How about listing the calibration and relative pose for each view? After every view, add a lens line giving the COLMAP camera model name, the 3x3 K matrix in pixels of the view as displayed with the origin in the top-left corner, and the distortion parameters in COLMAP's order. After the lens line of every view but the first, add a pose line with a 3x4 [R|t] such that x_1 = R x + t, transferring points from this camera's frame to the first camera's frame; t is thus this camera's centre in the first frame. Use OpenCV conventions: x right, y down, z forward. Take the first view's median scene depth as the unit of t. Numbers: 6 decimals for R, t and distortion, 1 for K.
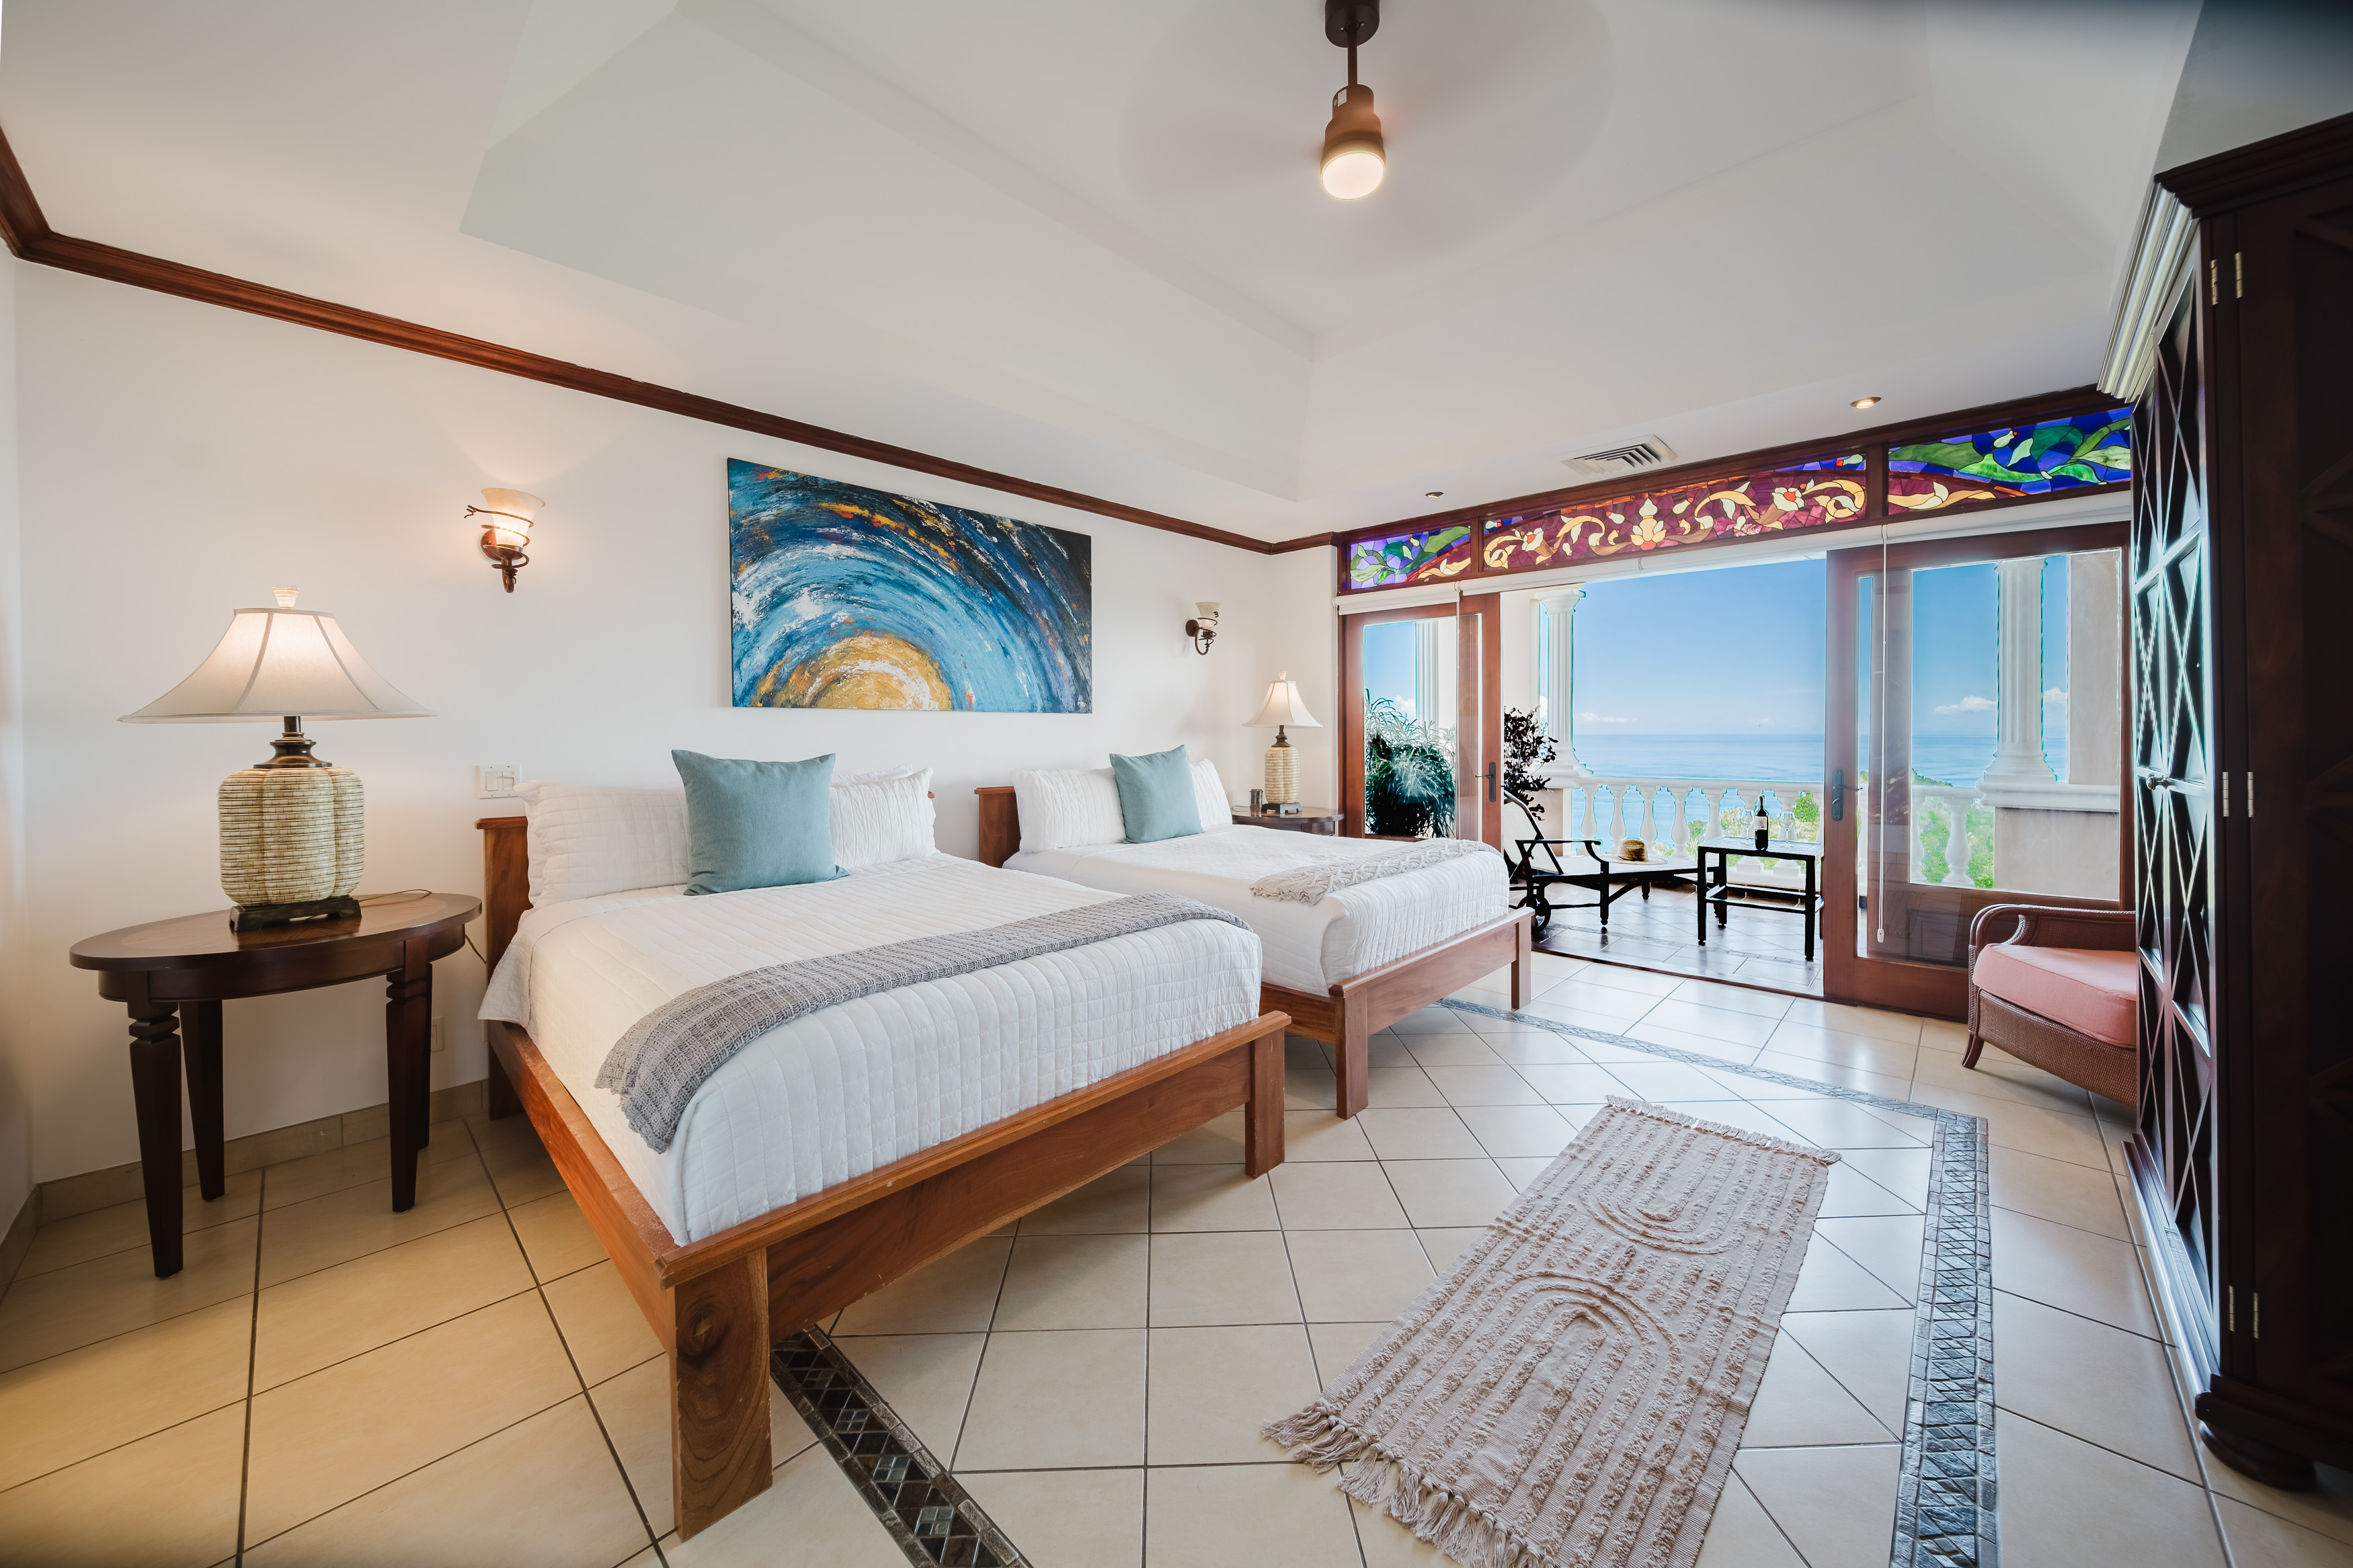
lens RADIAL K [[842.9, 0, 1067.6], [0, 842.9, 736.0], [0, 0, 1]] dist [0.001502, -0.000035]
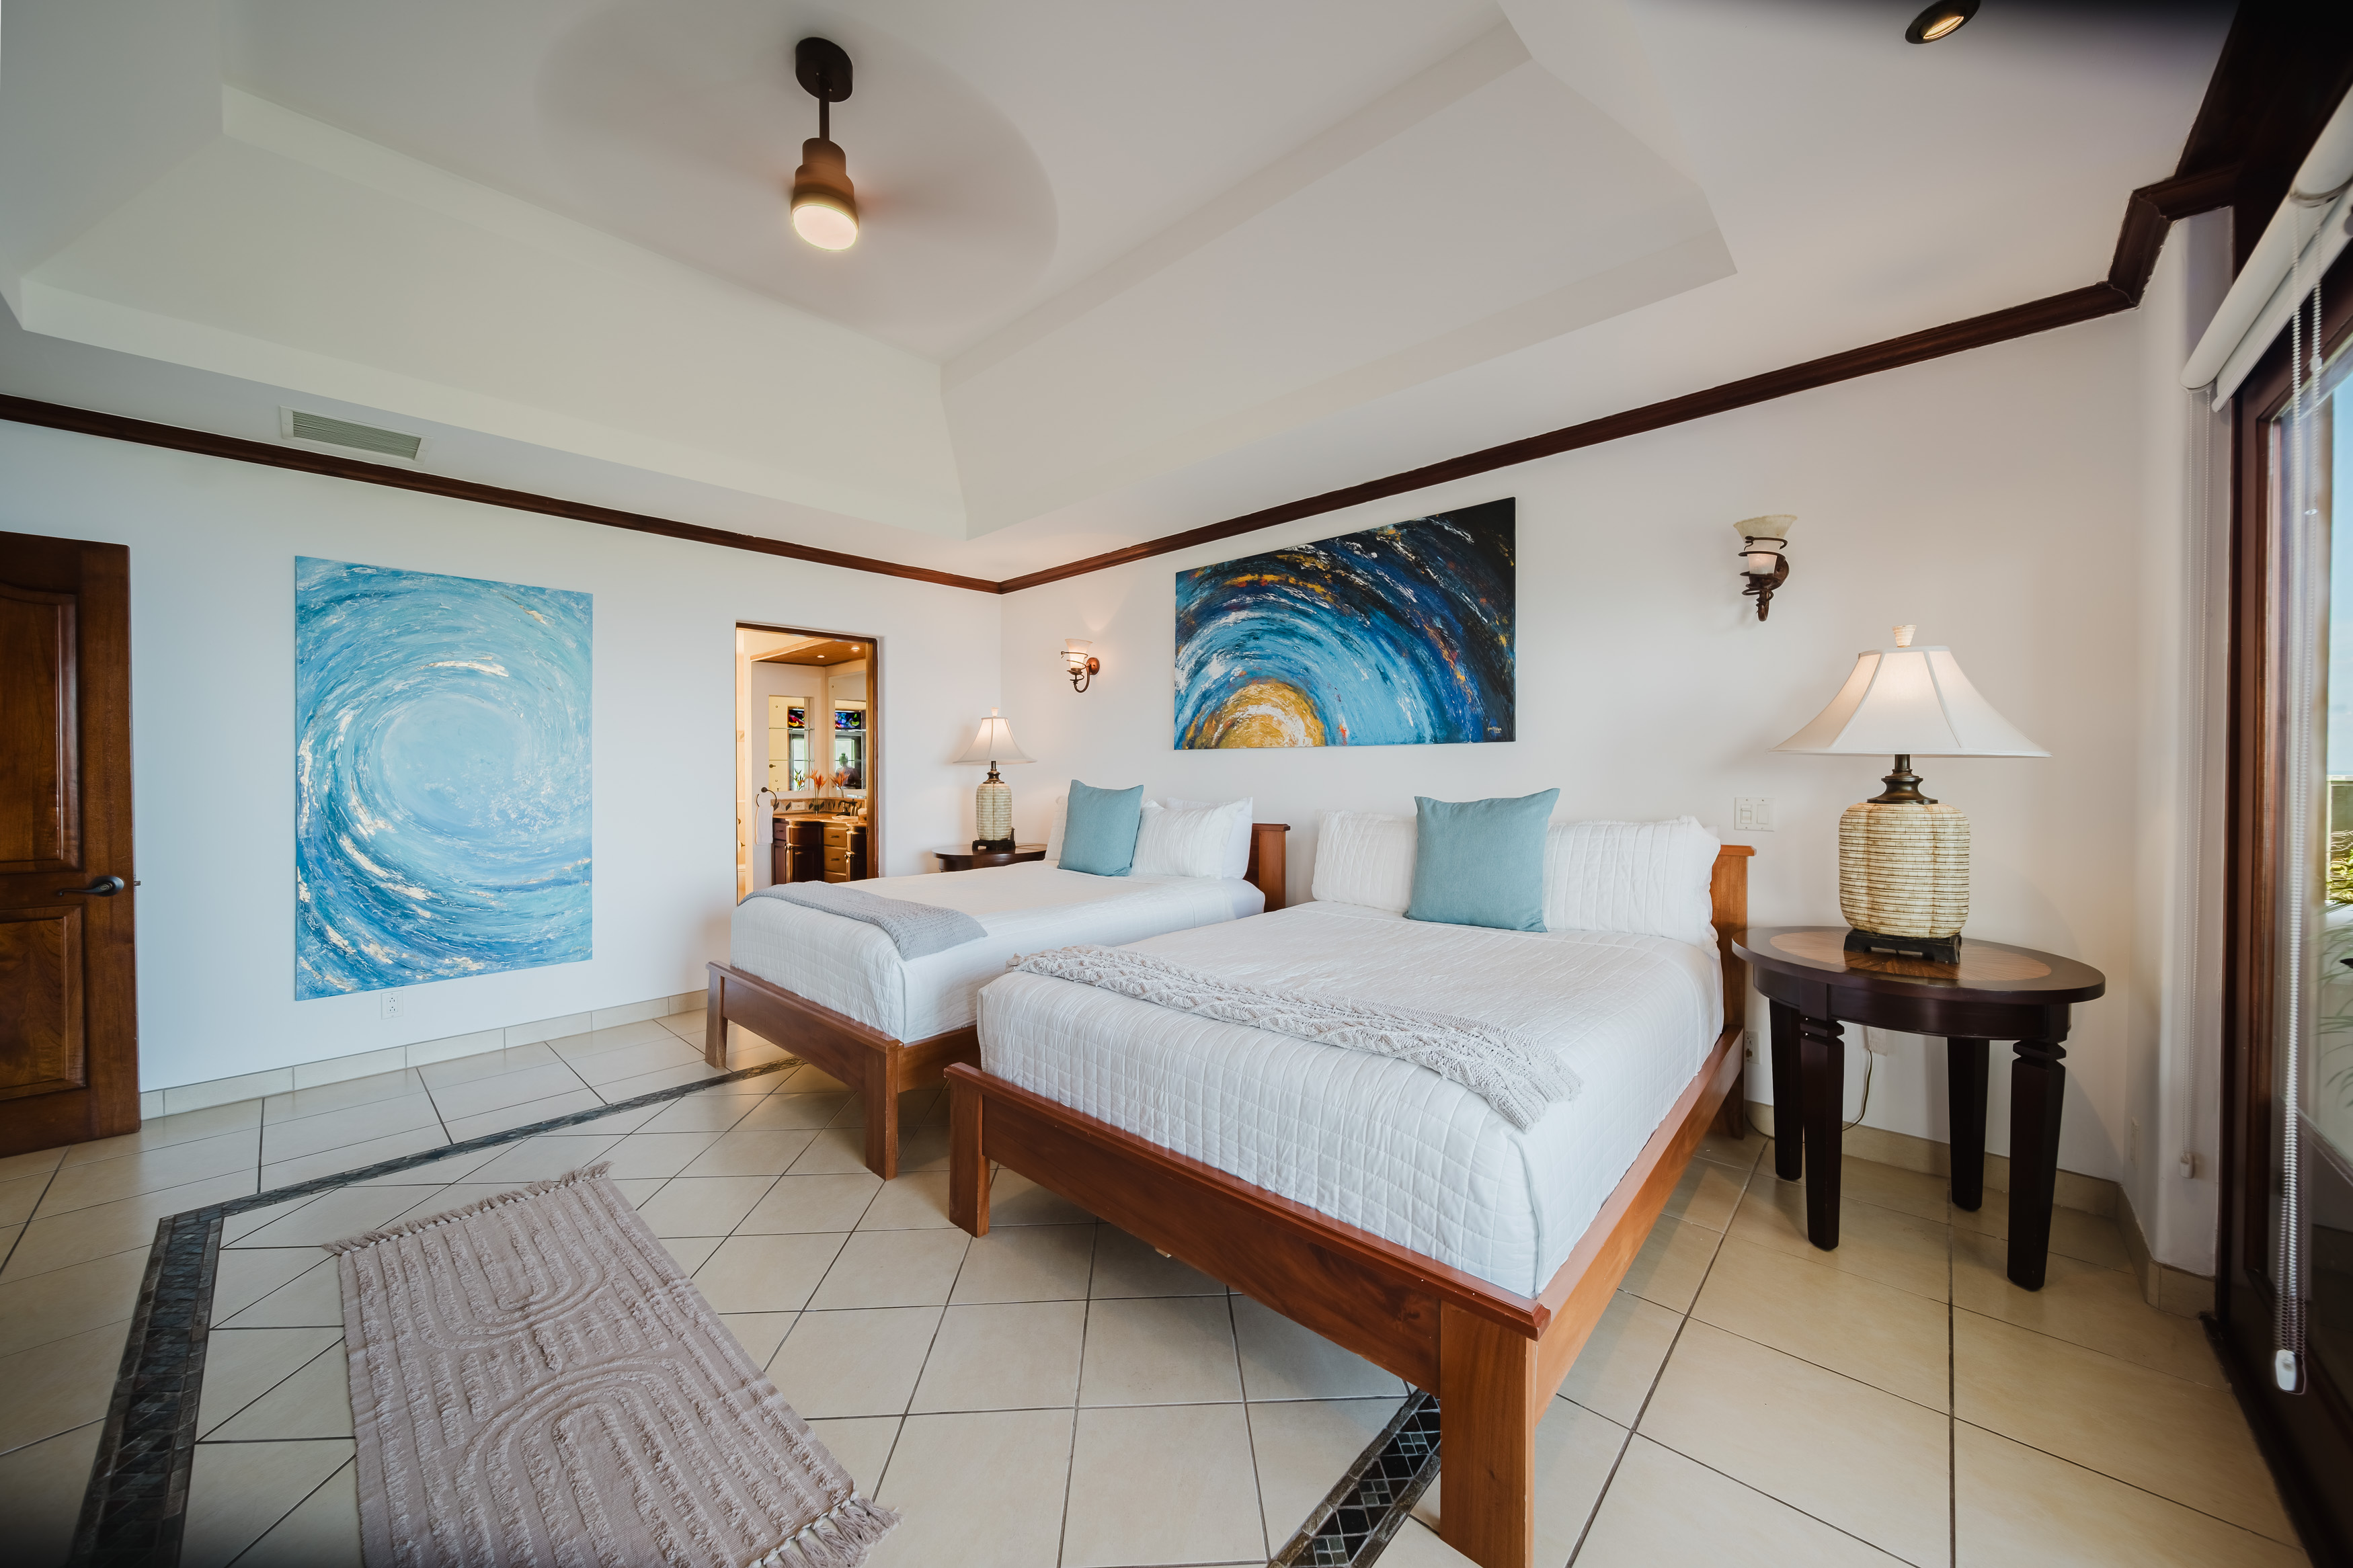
lens RADIAL K [[842.9, 0, 1166.0], [0, 842.9, 776.6], [0, 0, 1]] dist [0.001502, -0.000035]
pose [[0.079291, 0.007442, -0.996824, 0.859944], [-0.002773, 0.999970, 0.007244, -0.000682], [0.996848, 0.002190, 0.079309, 0.754806]]
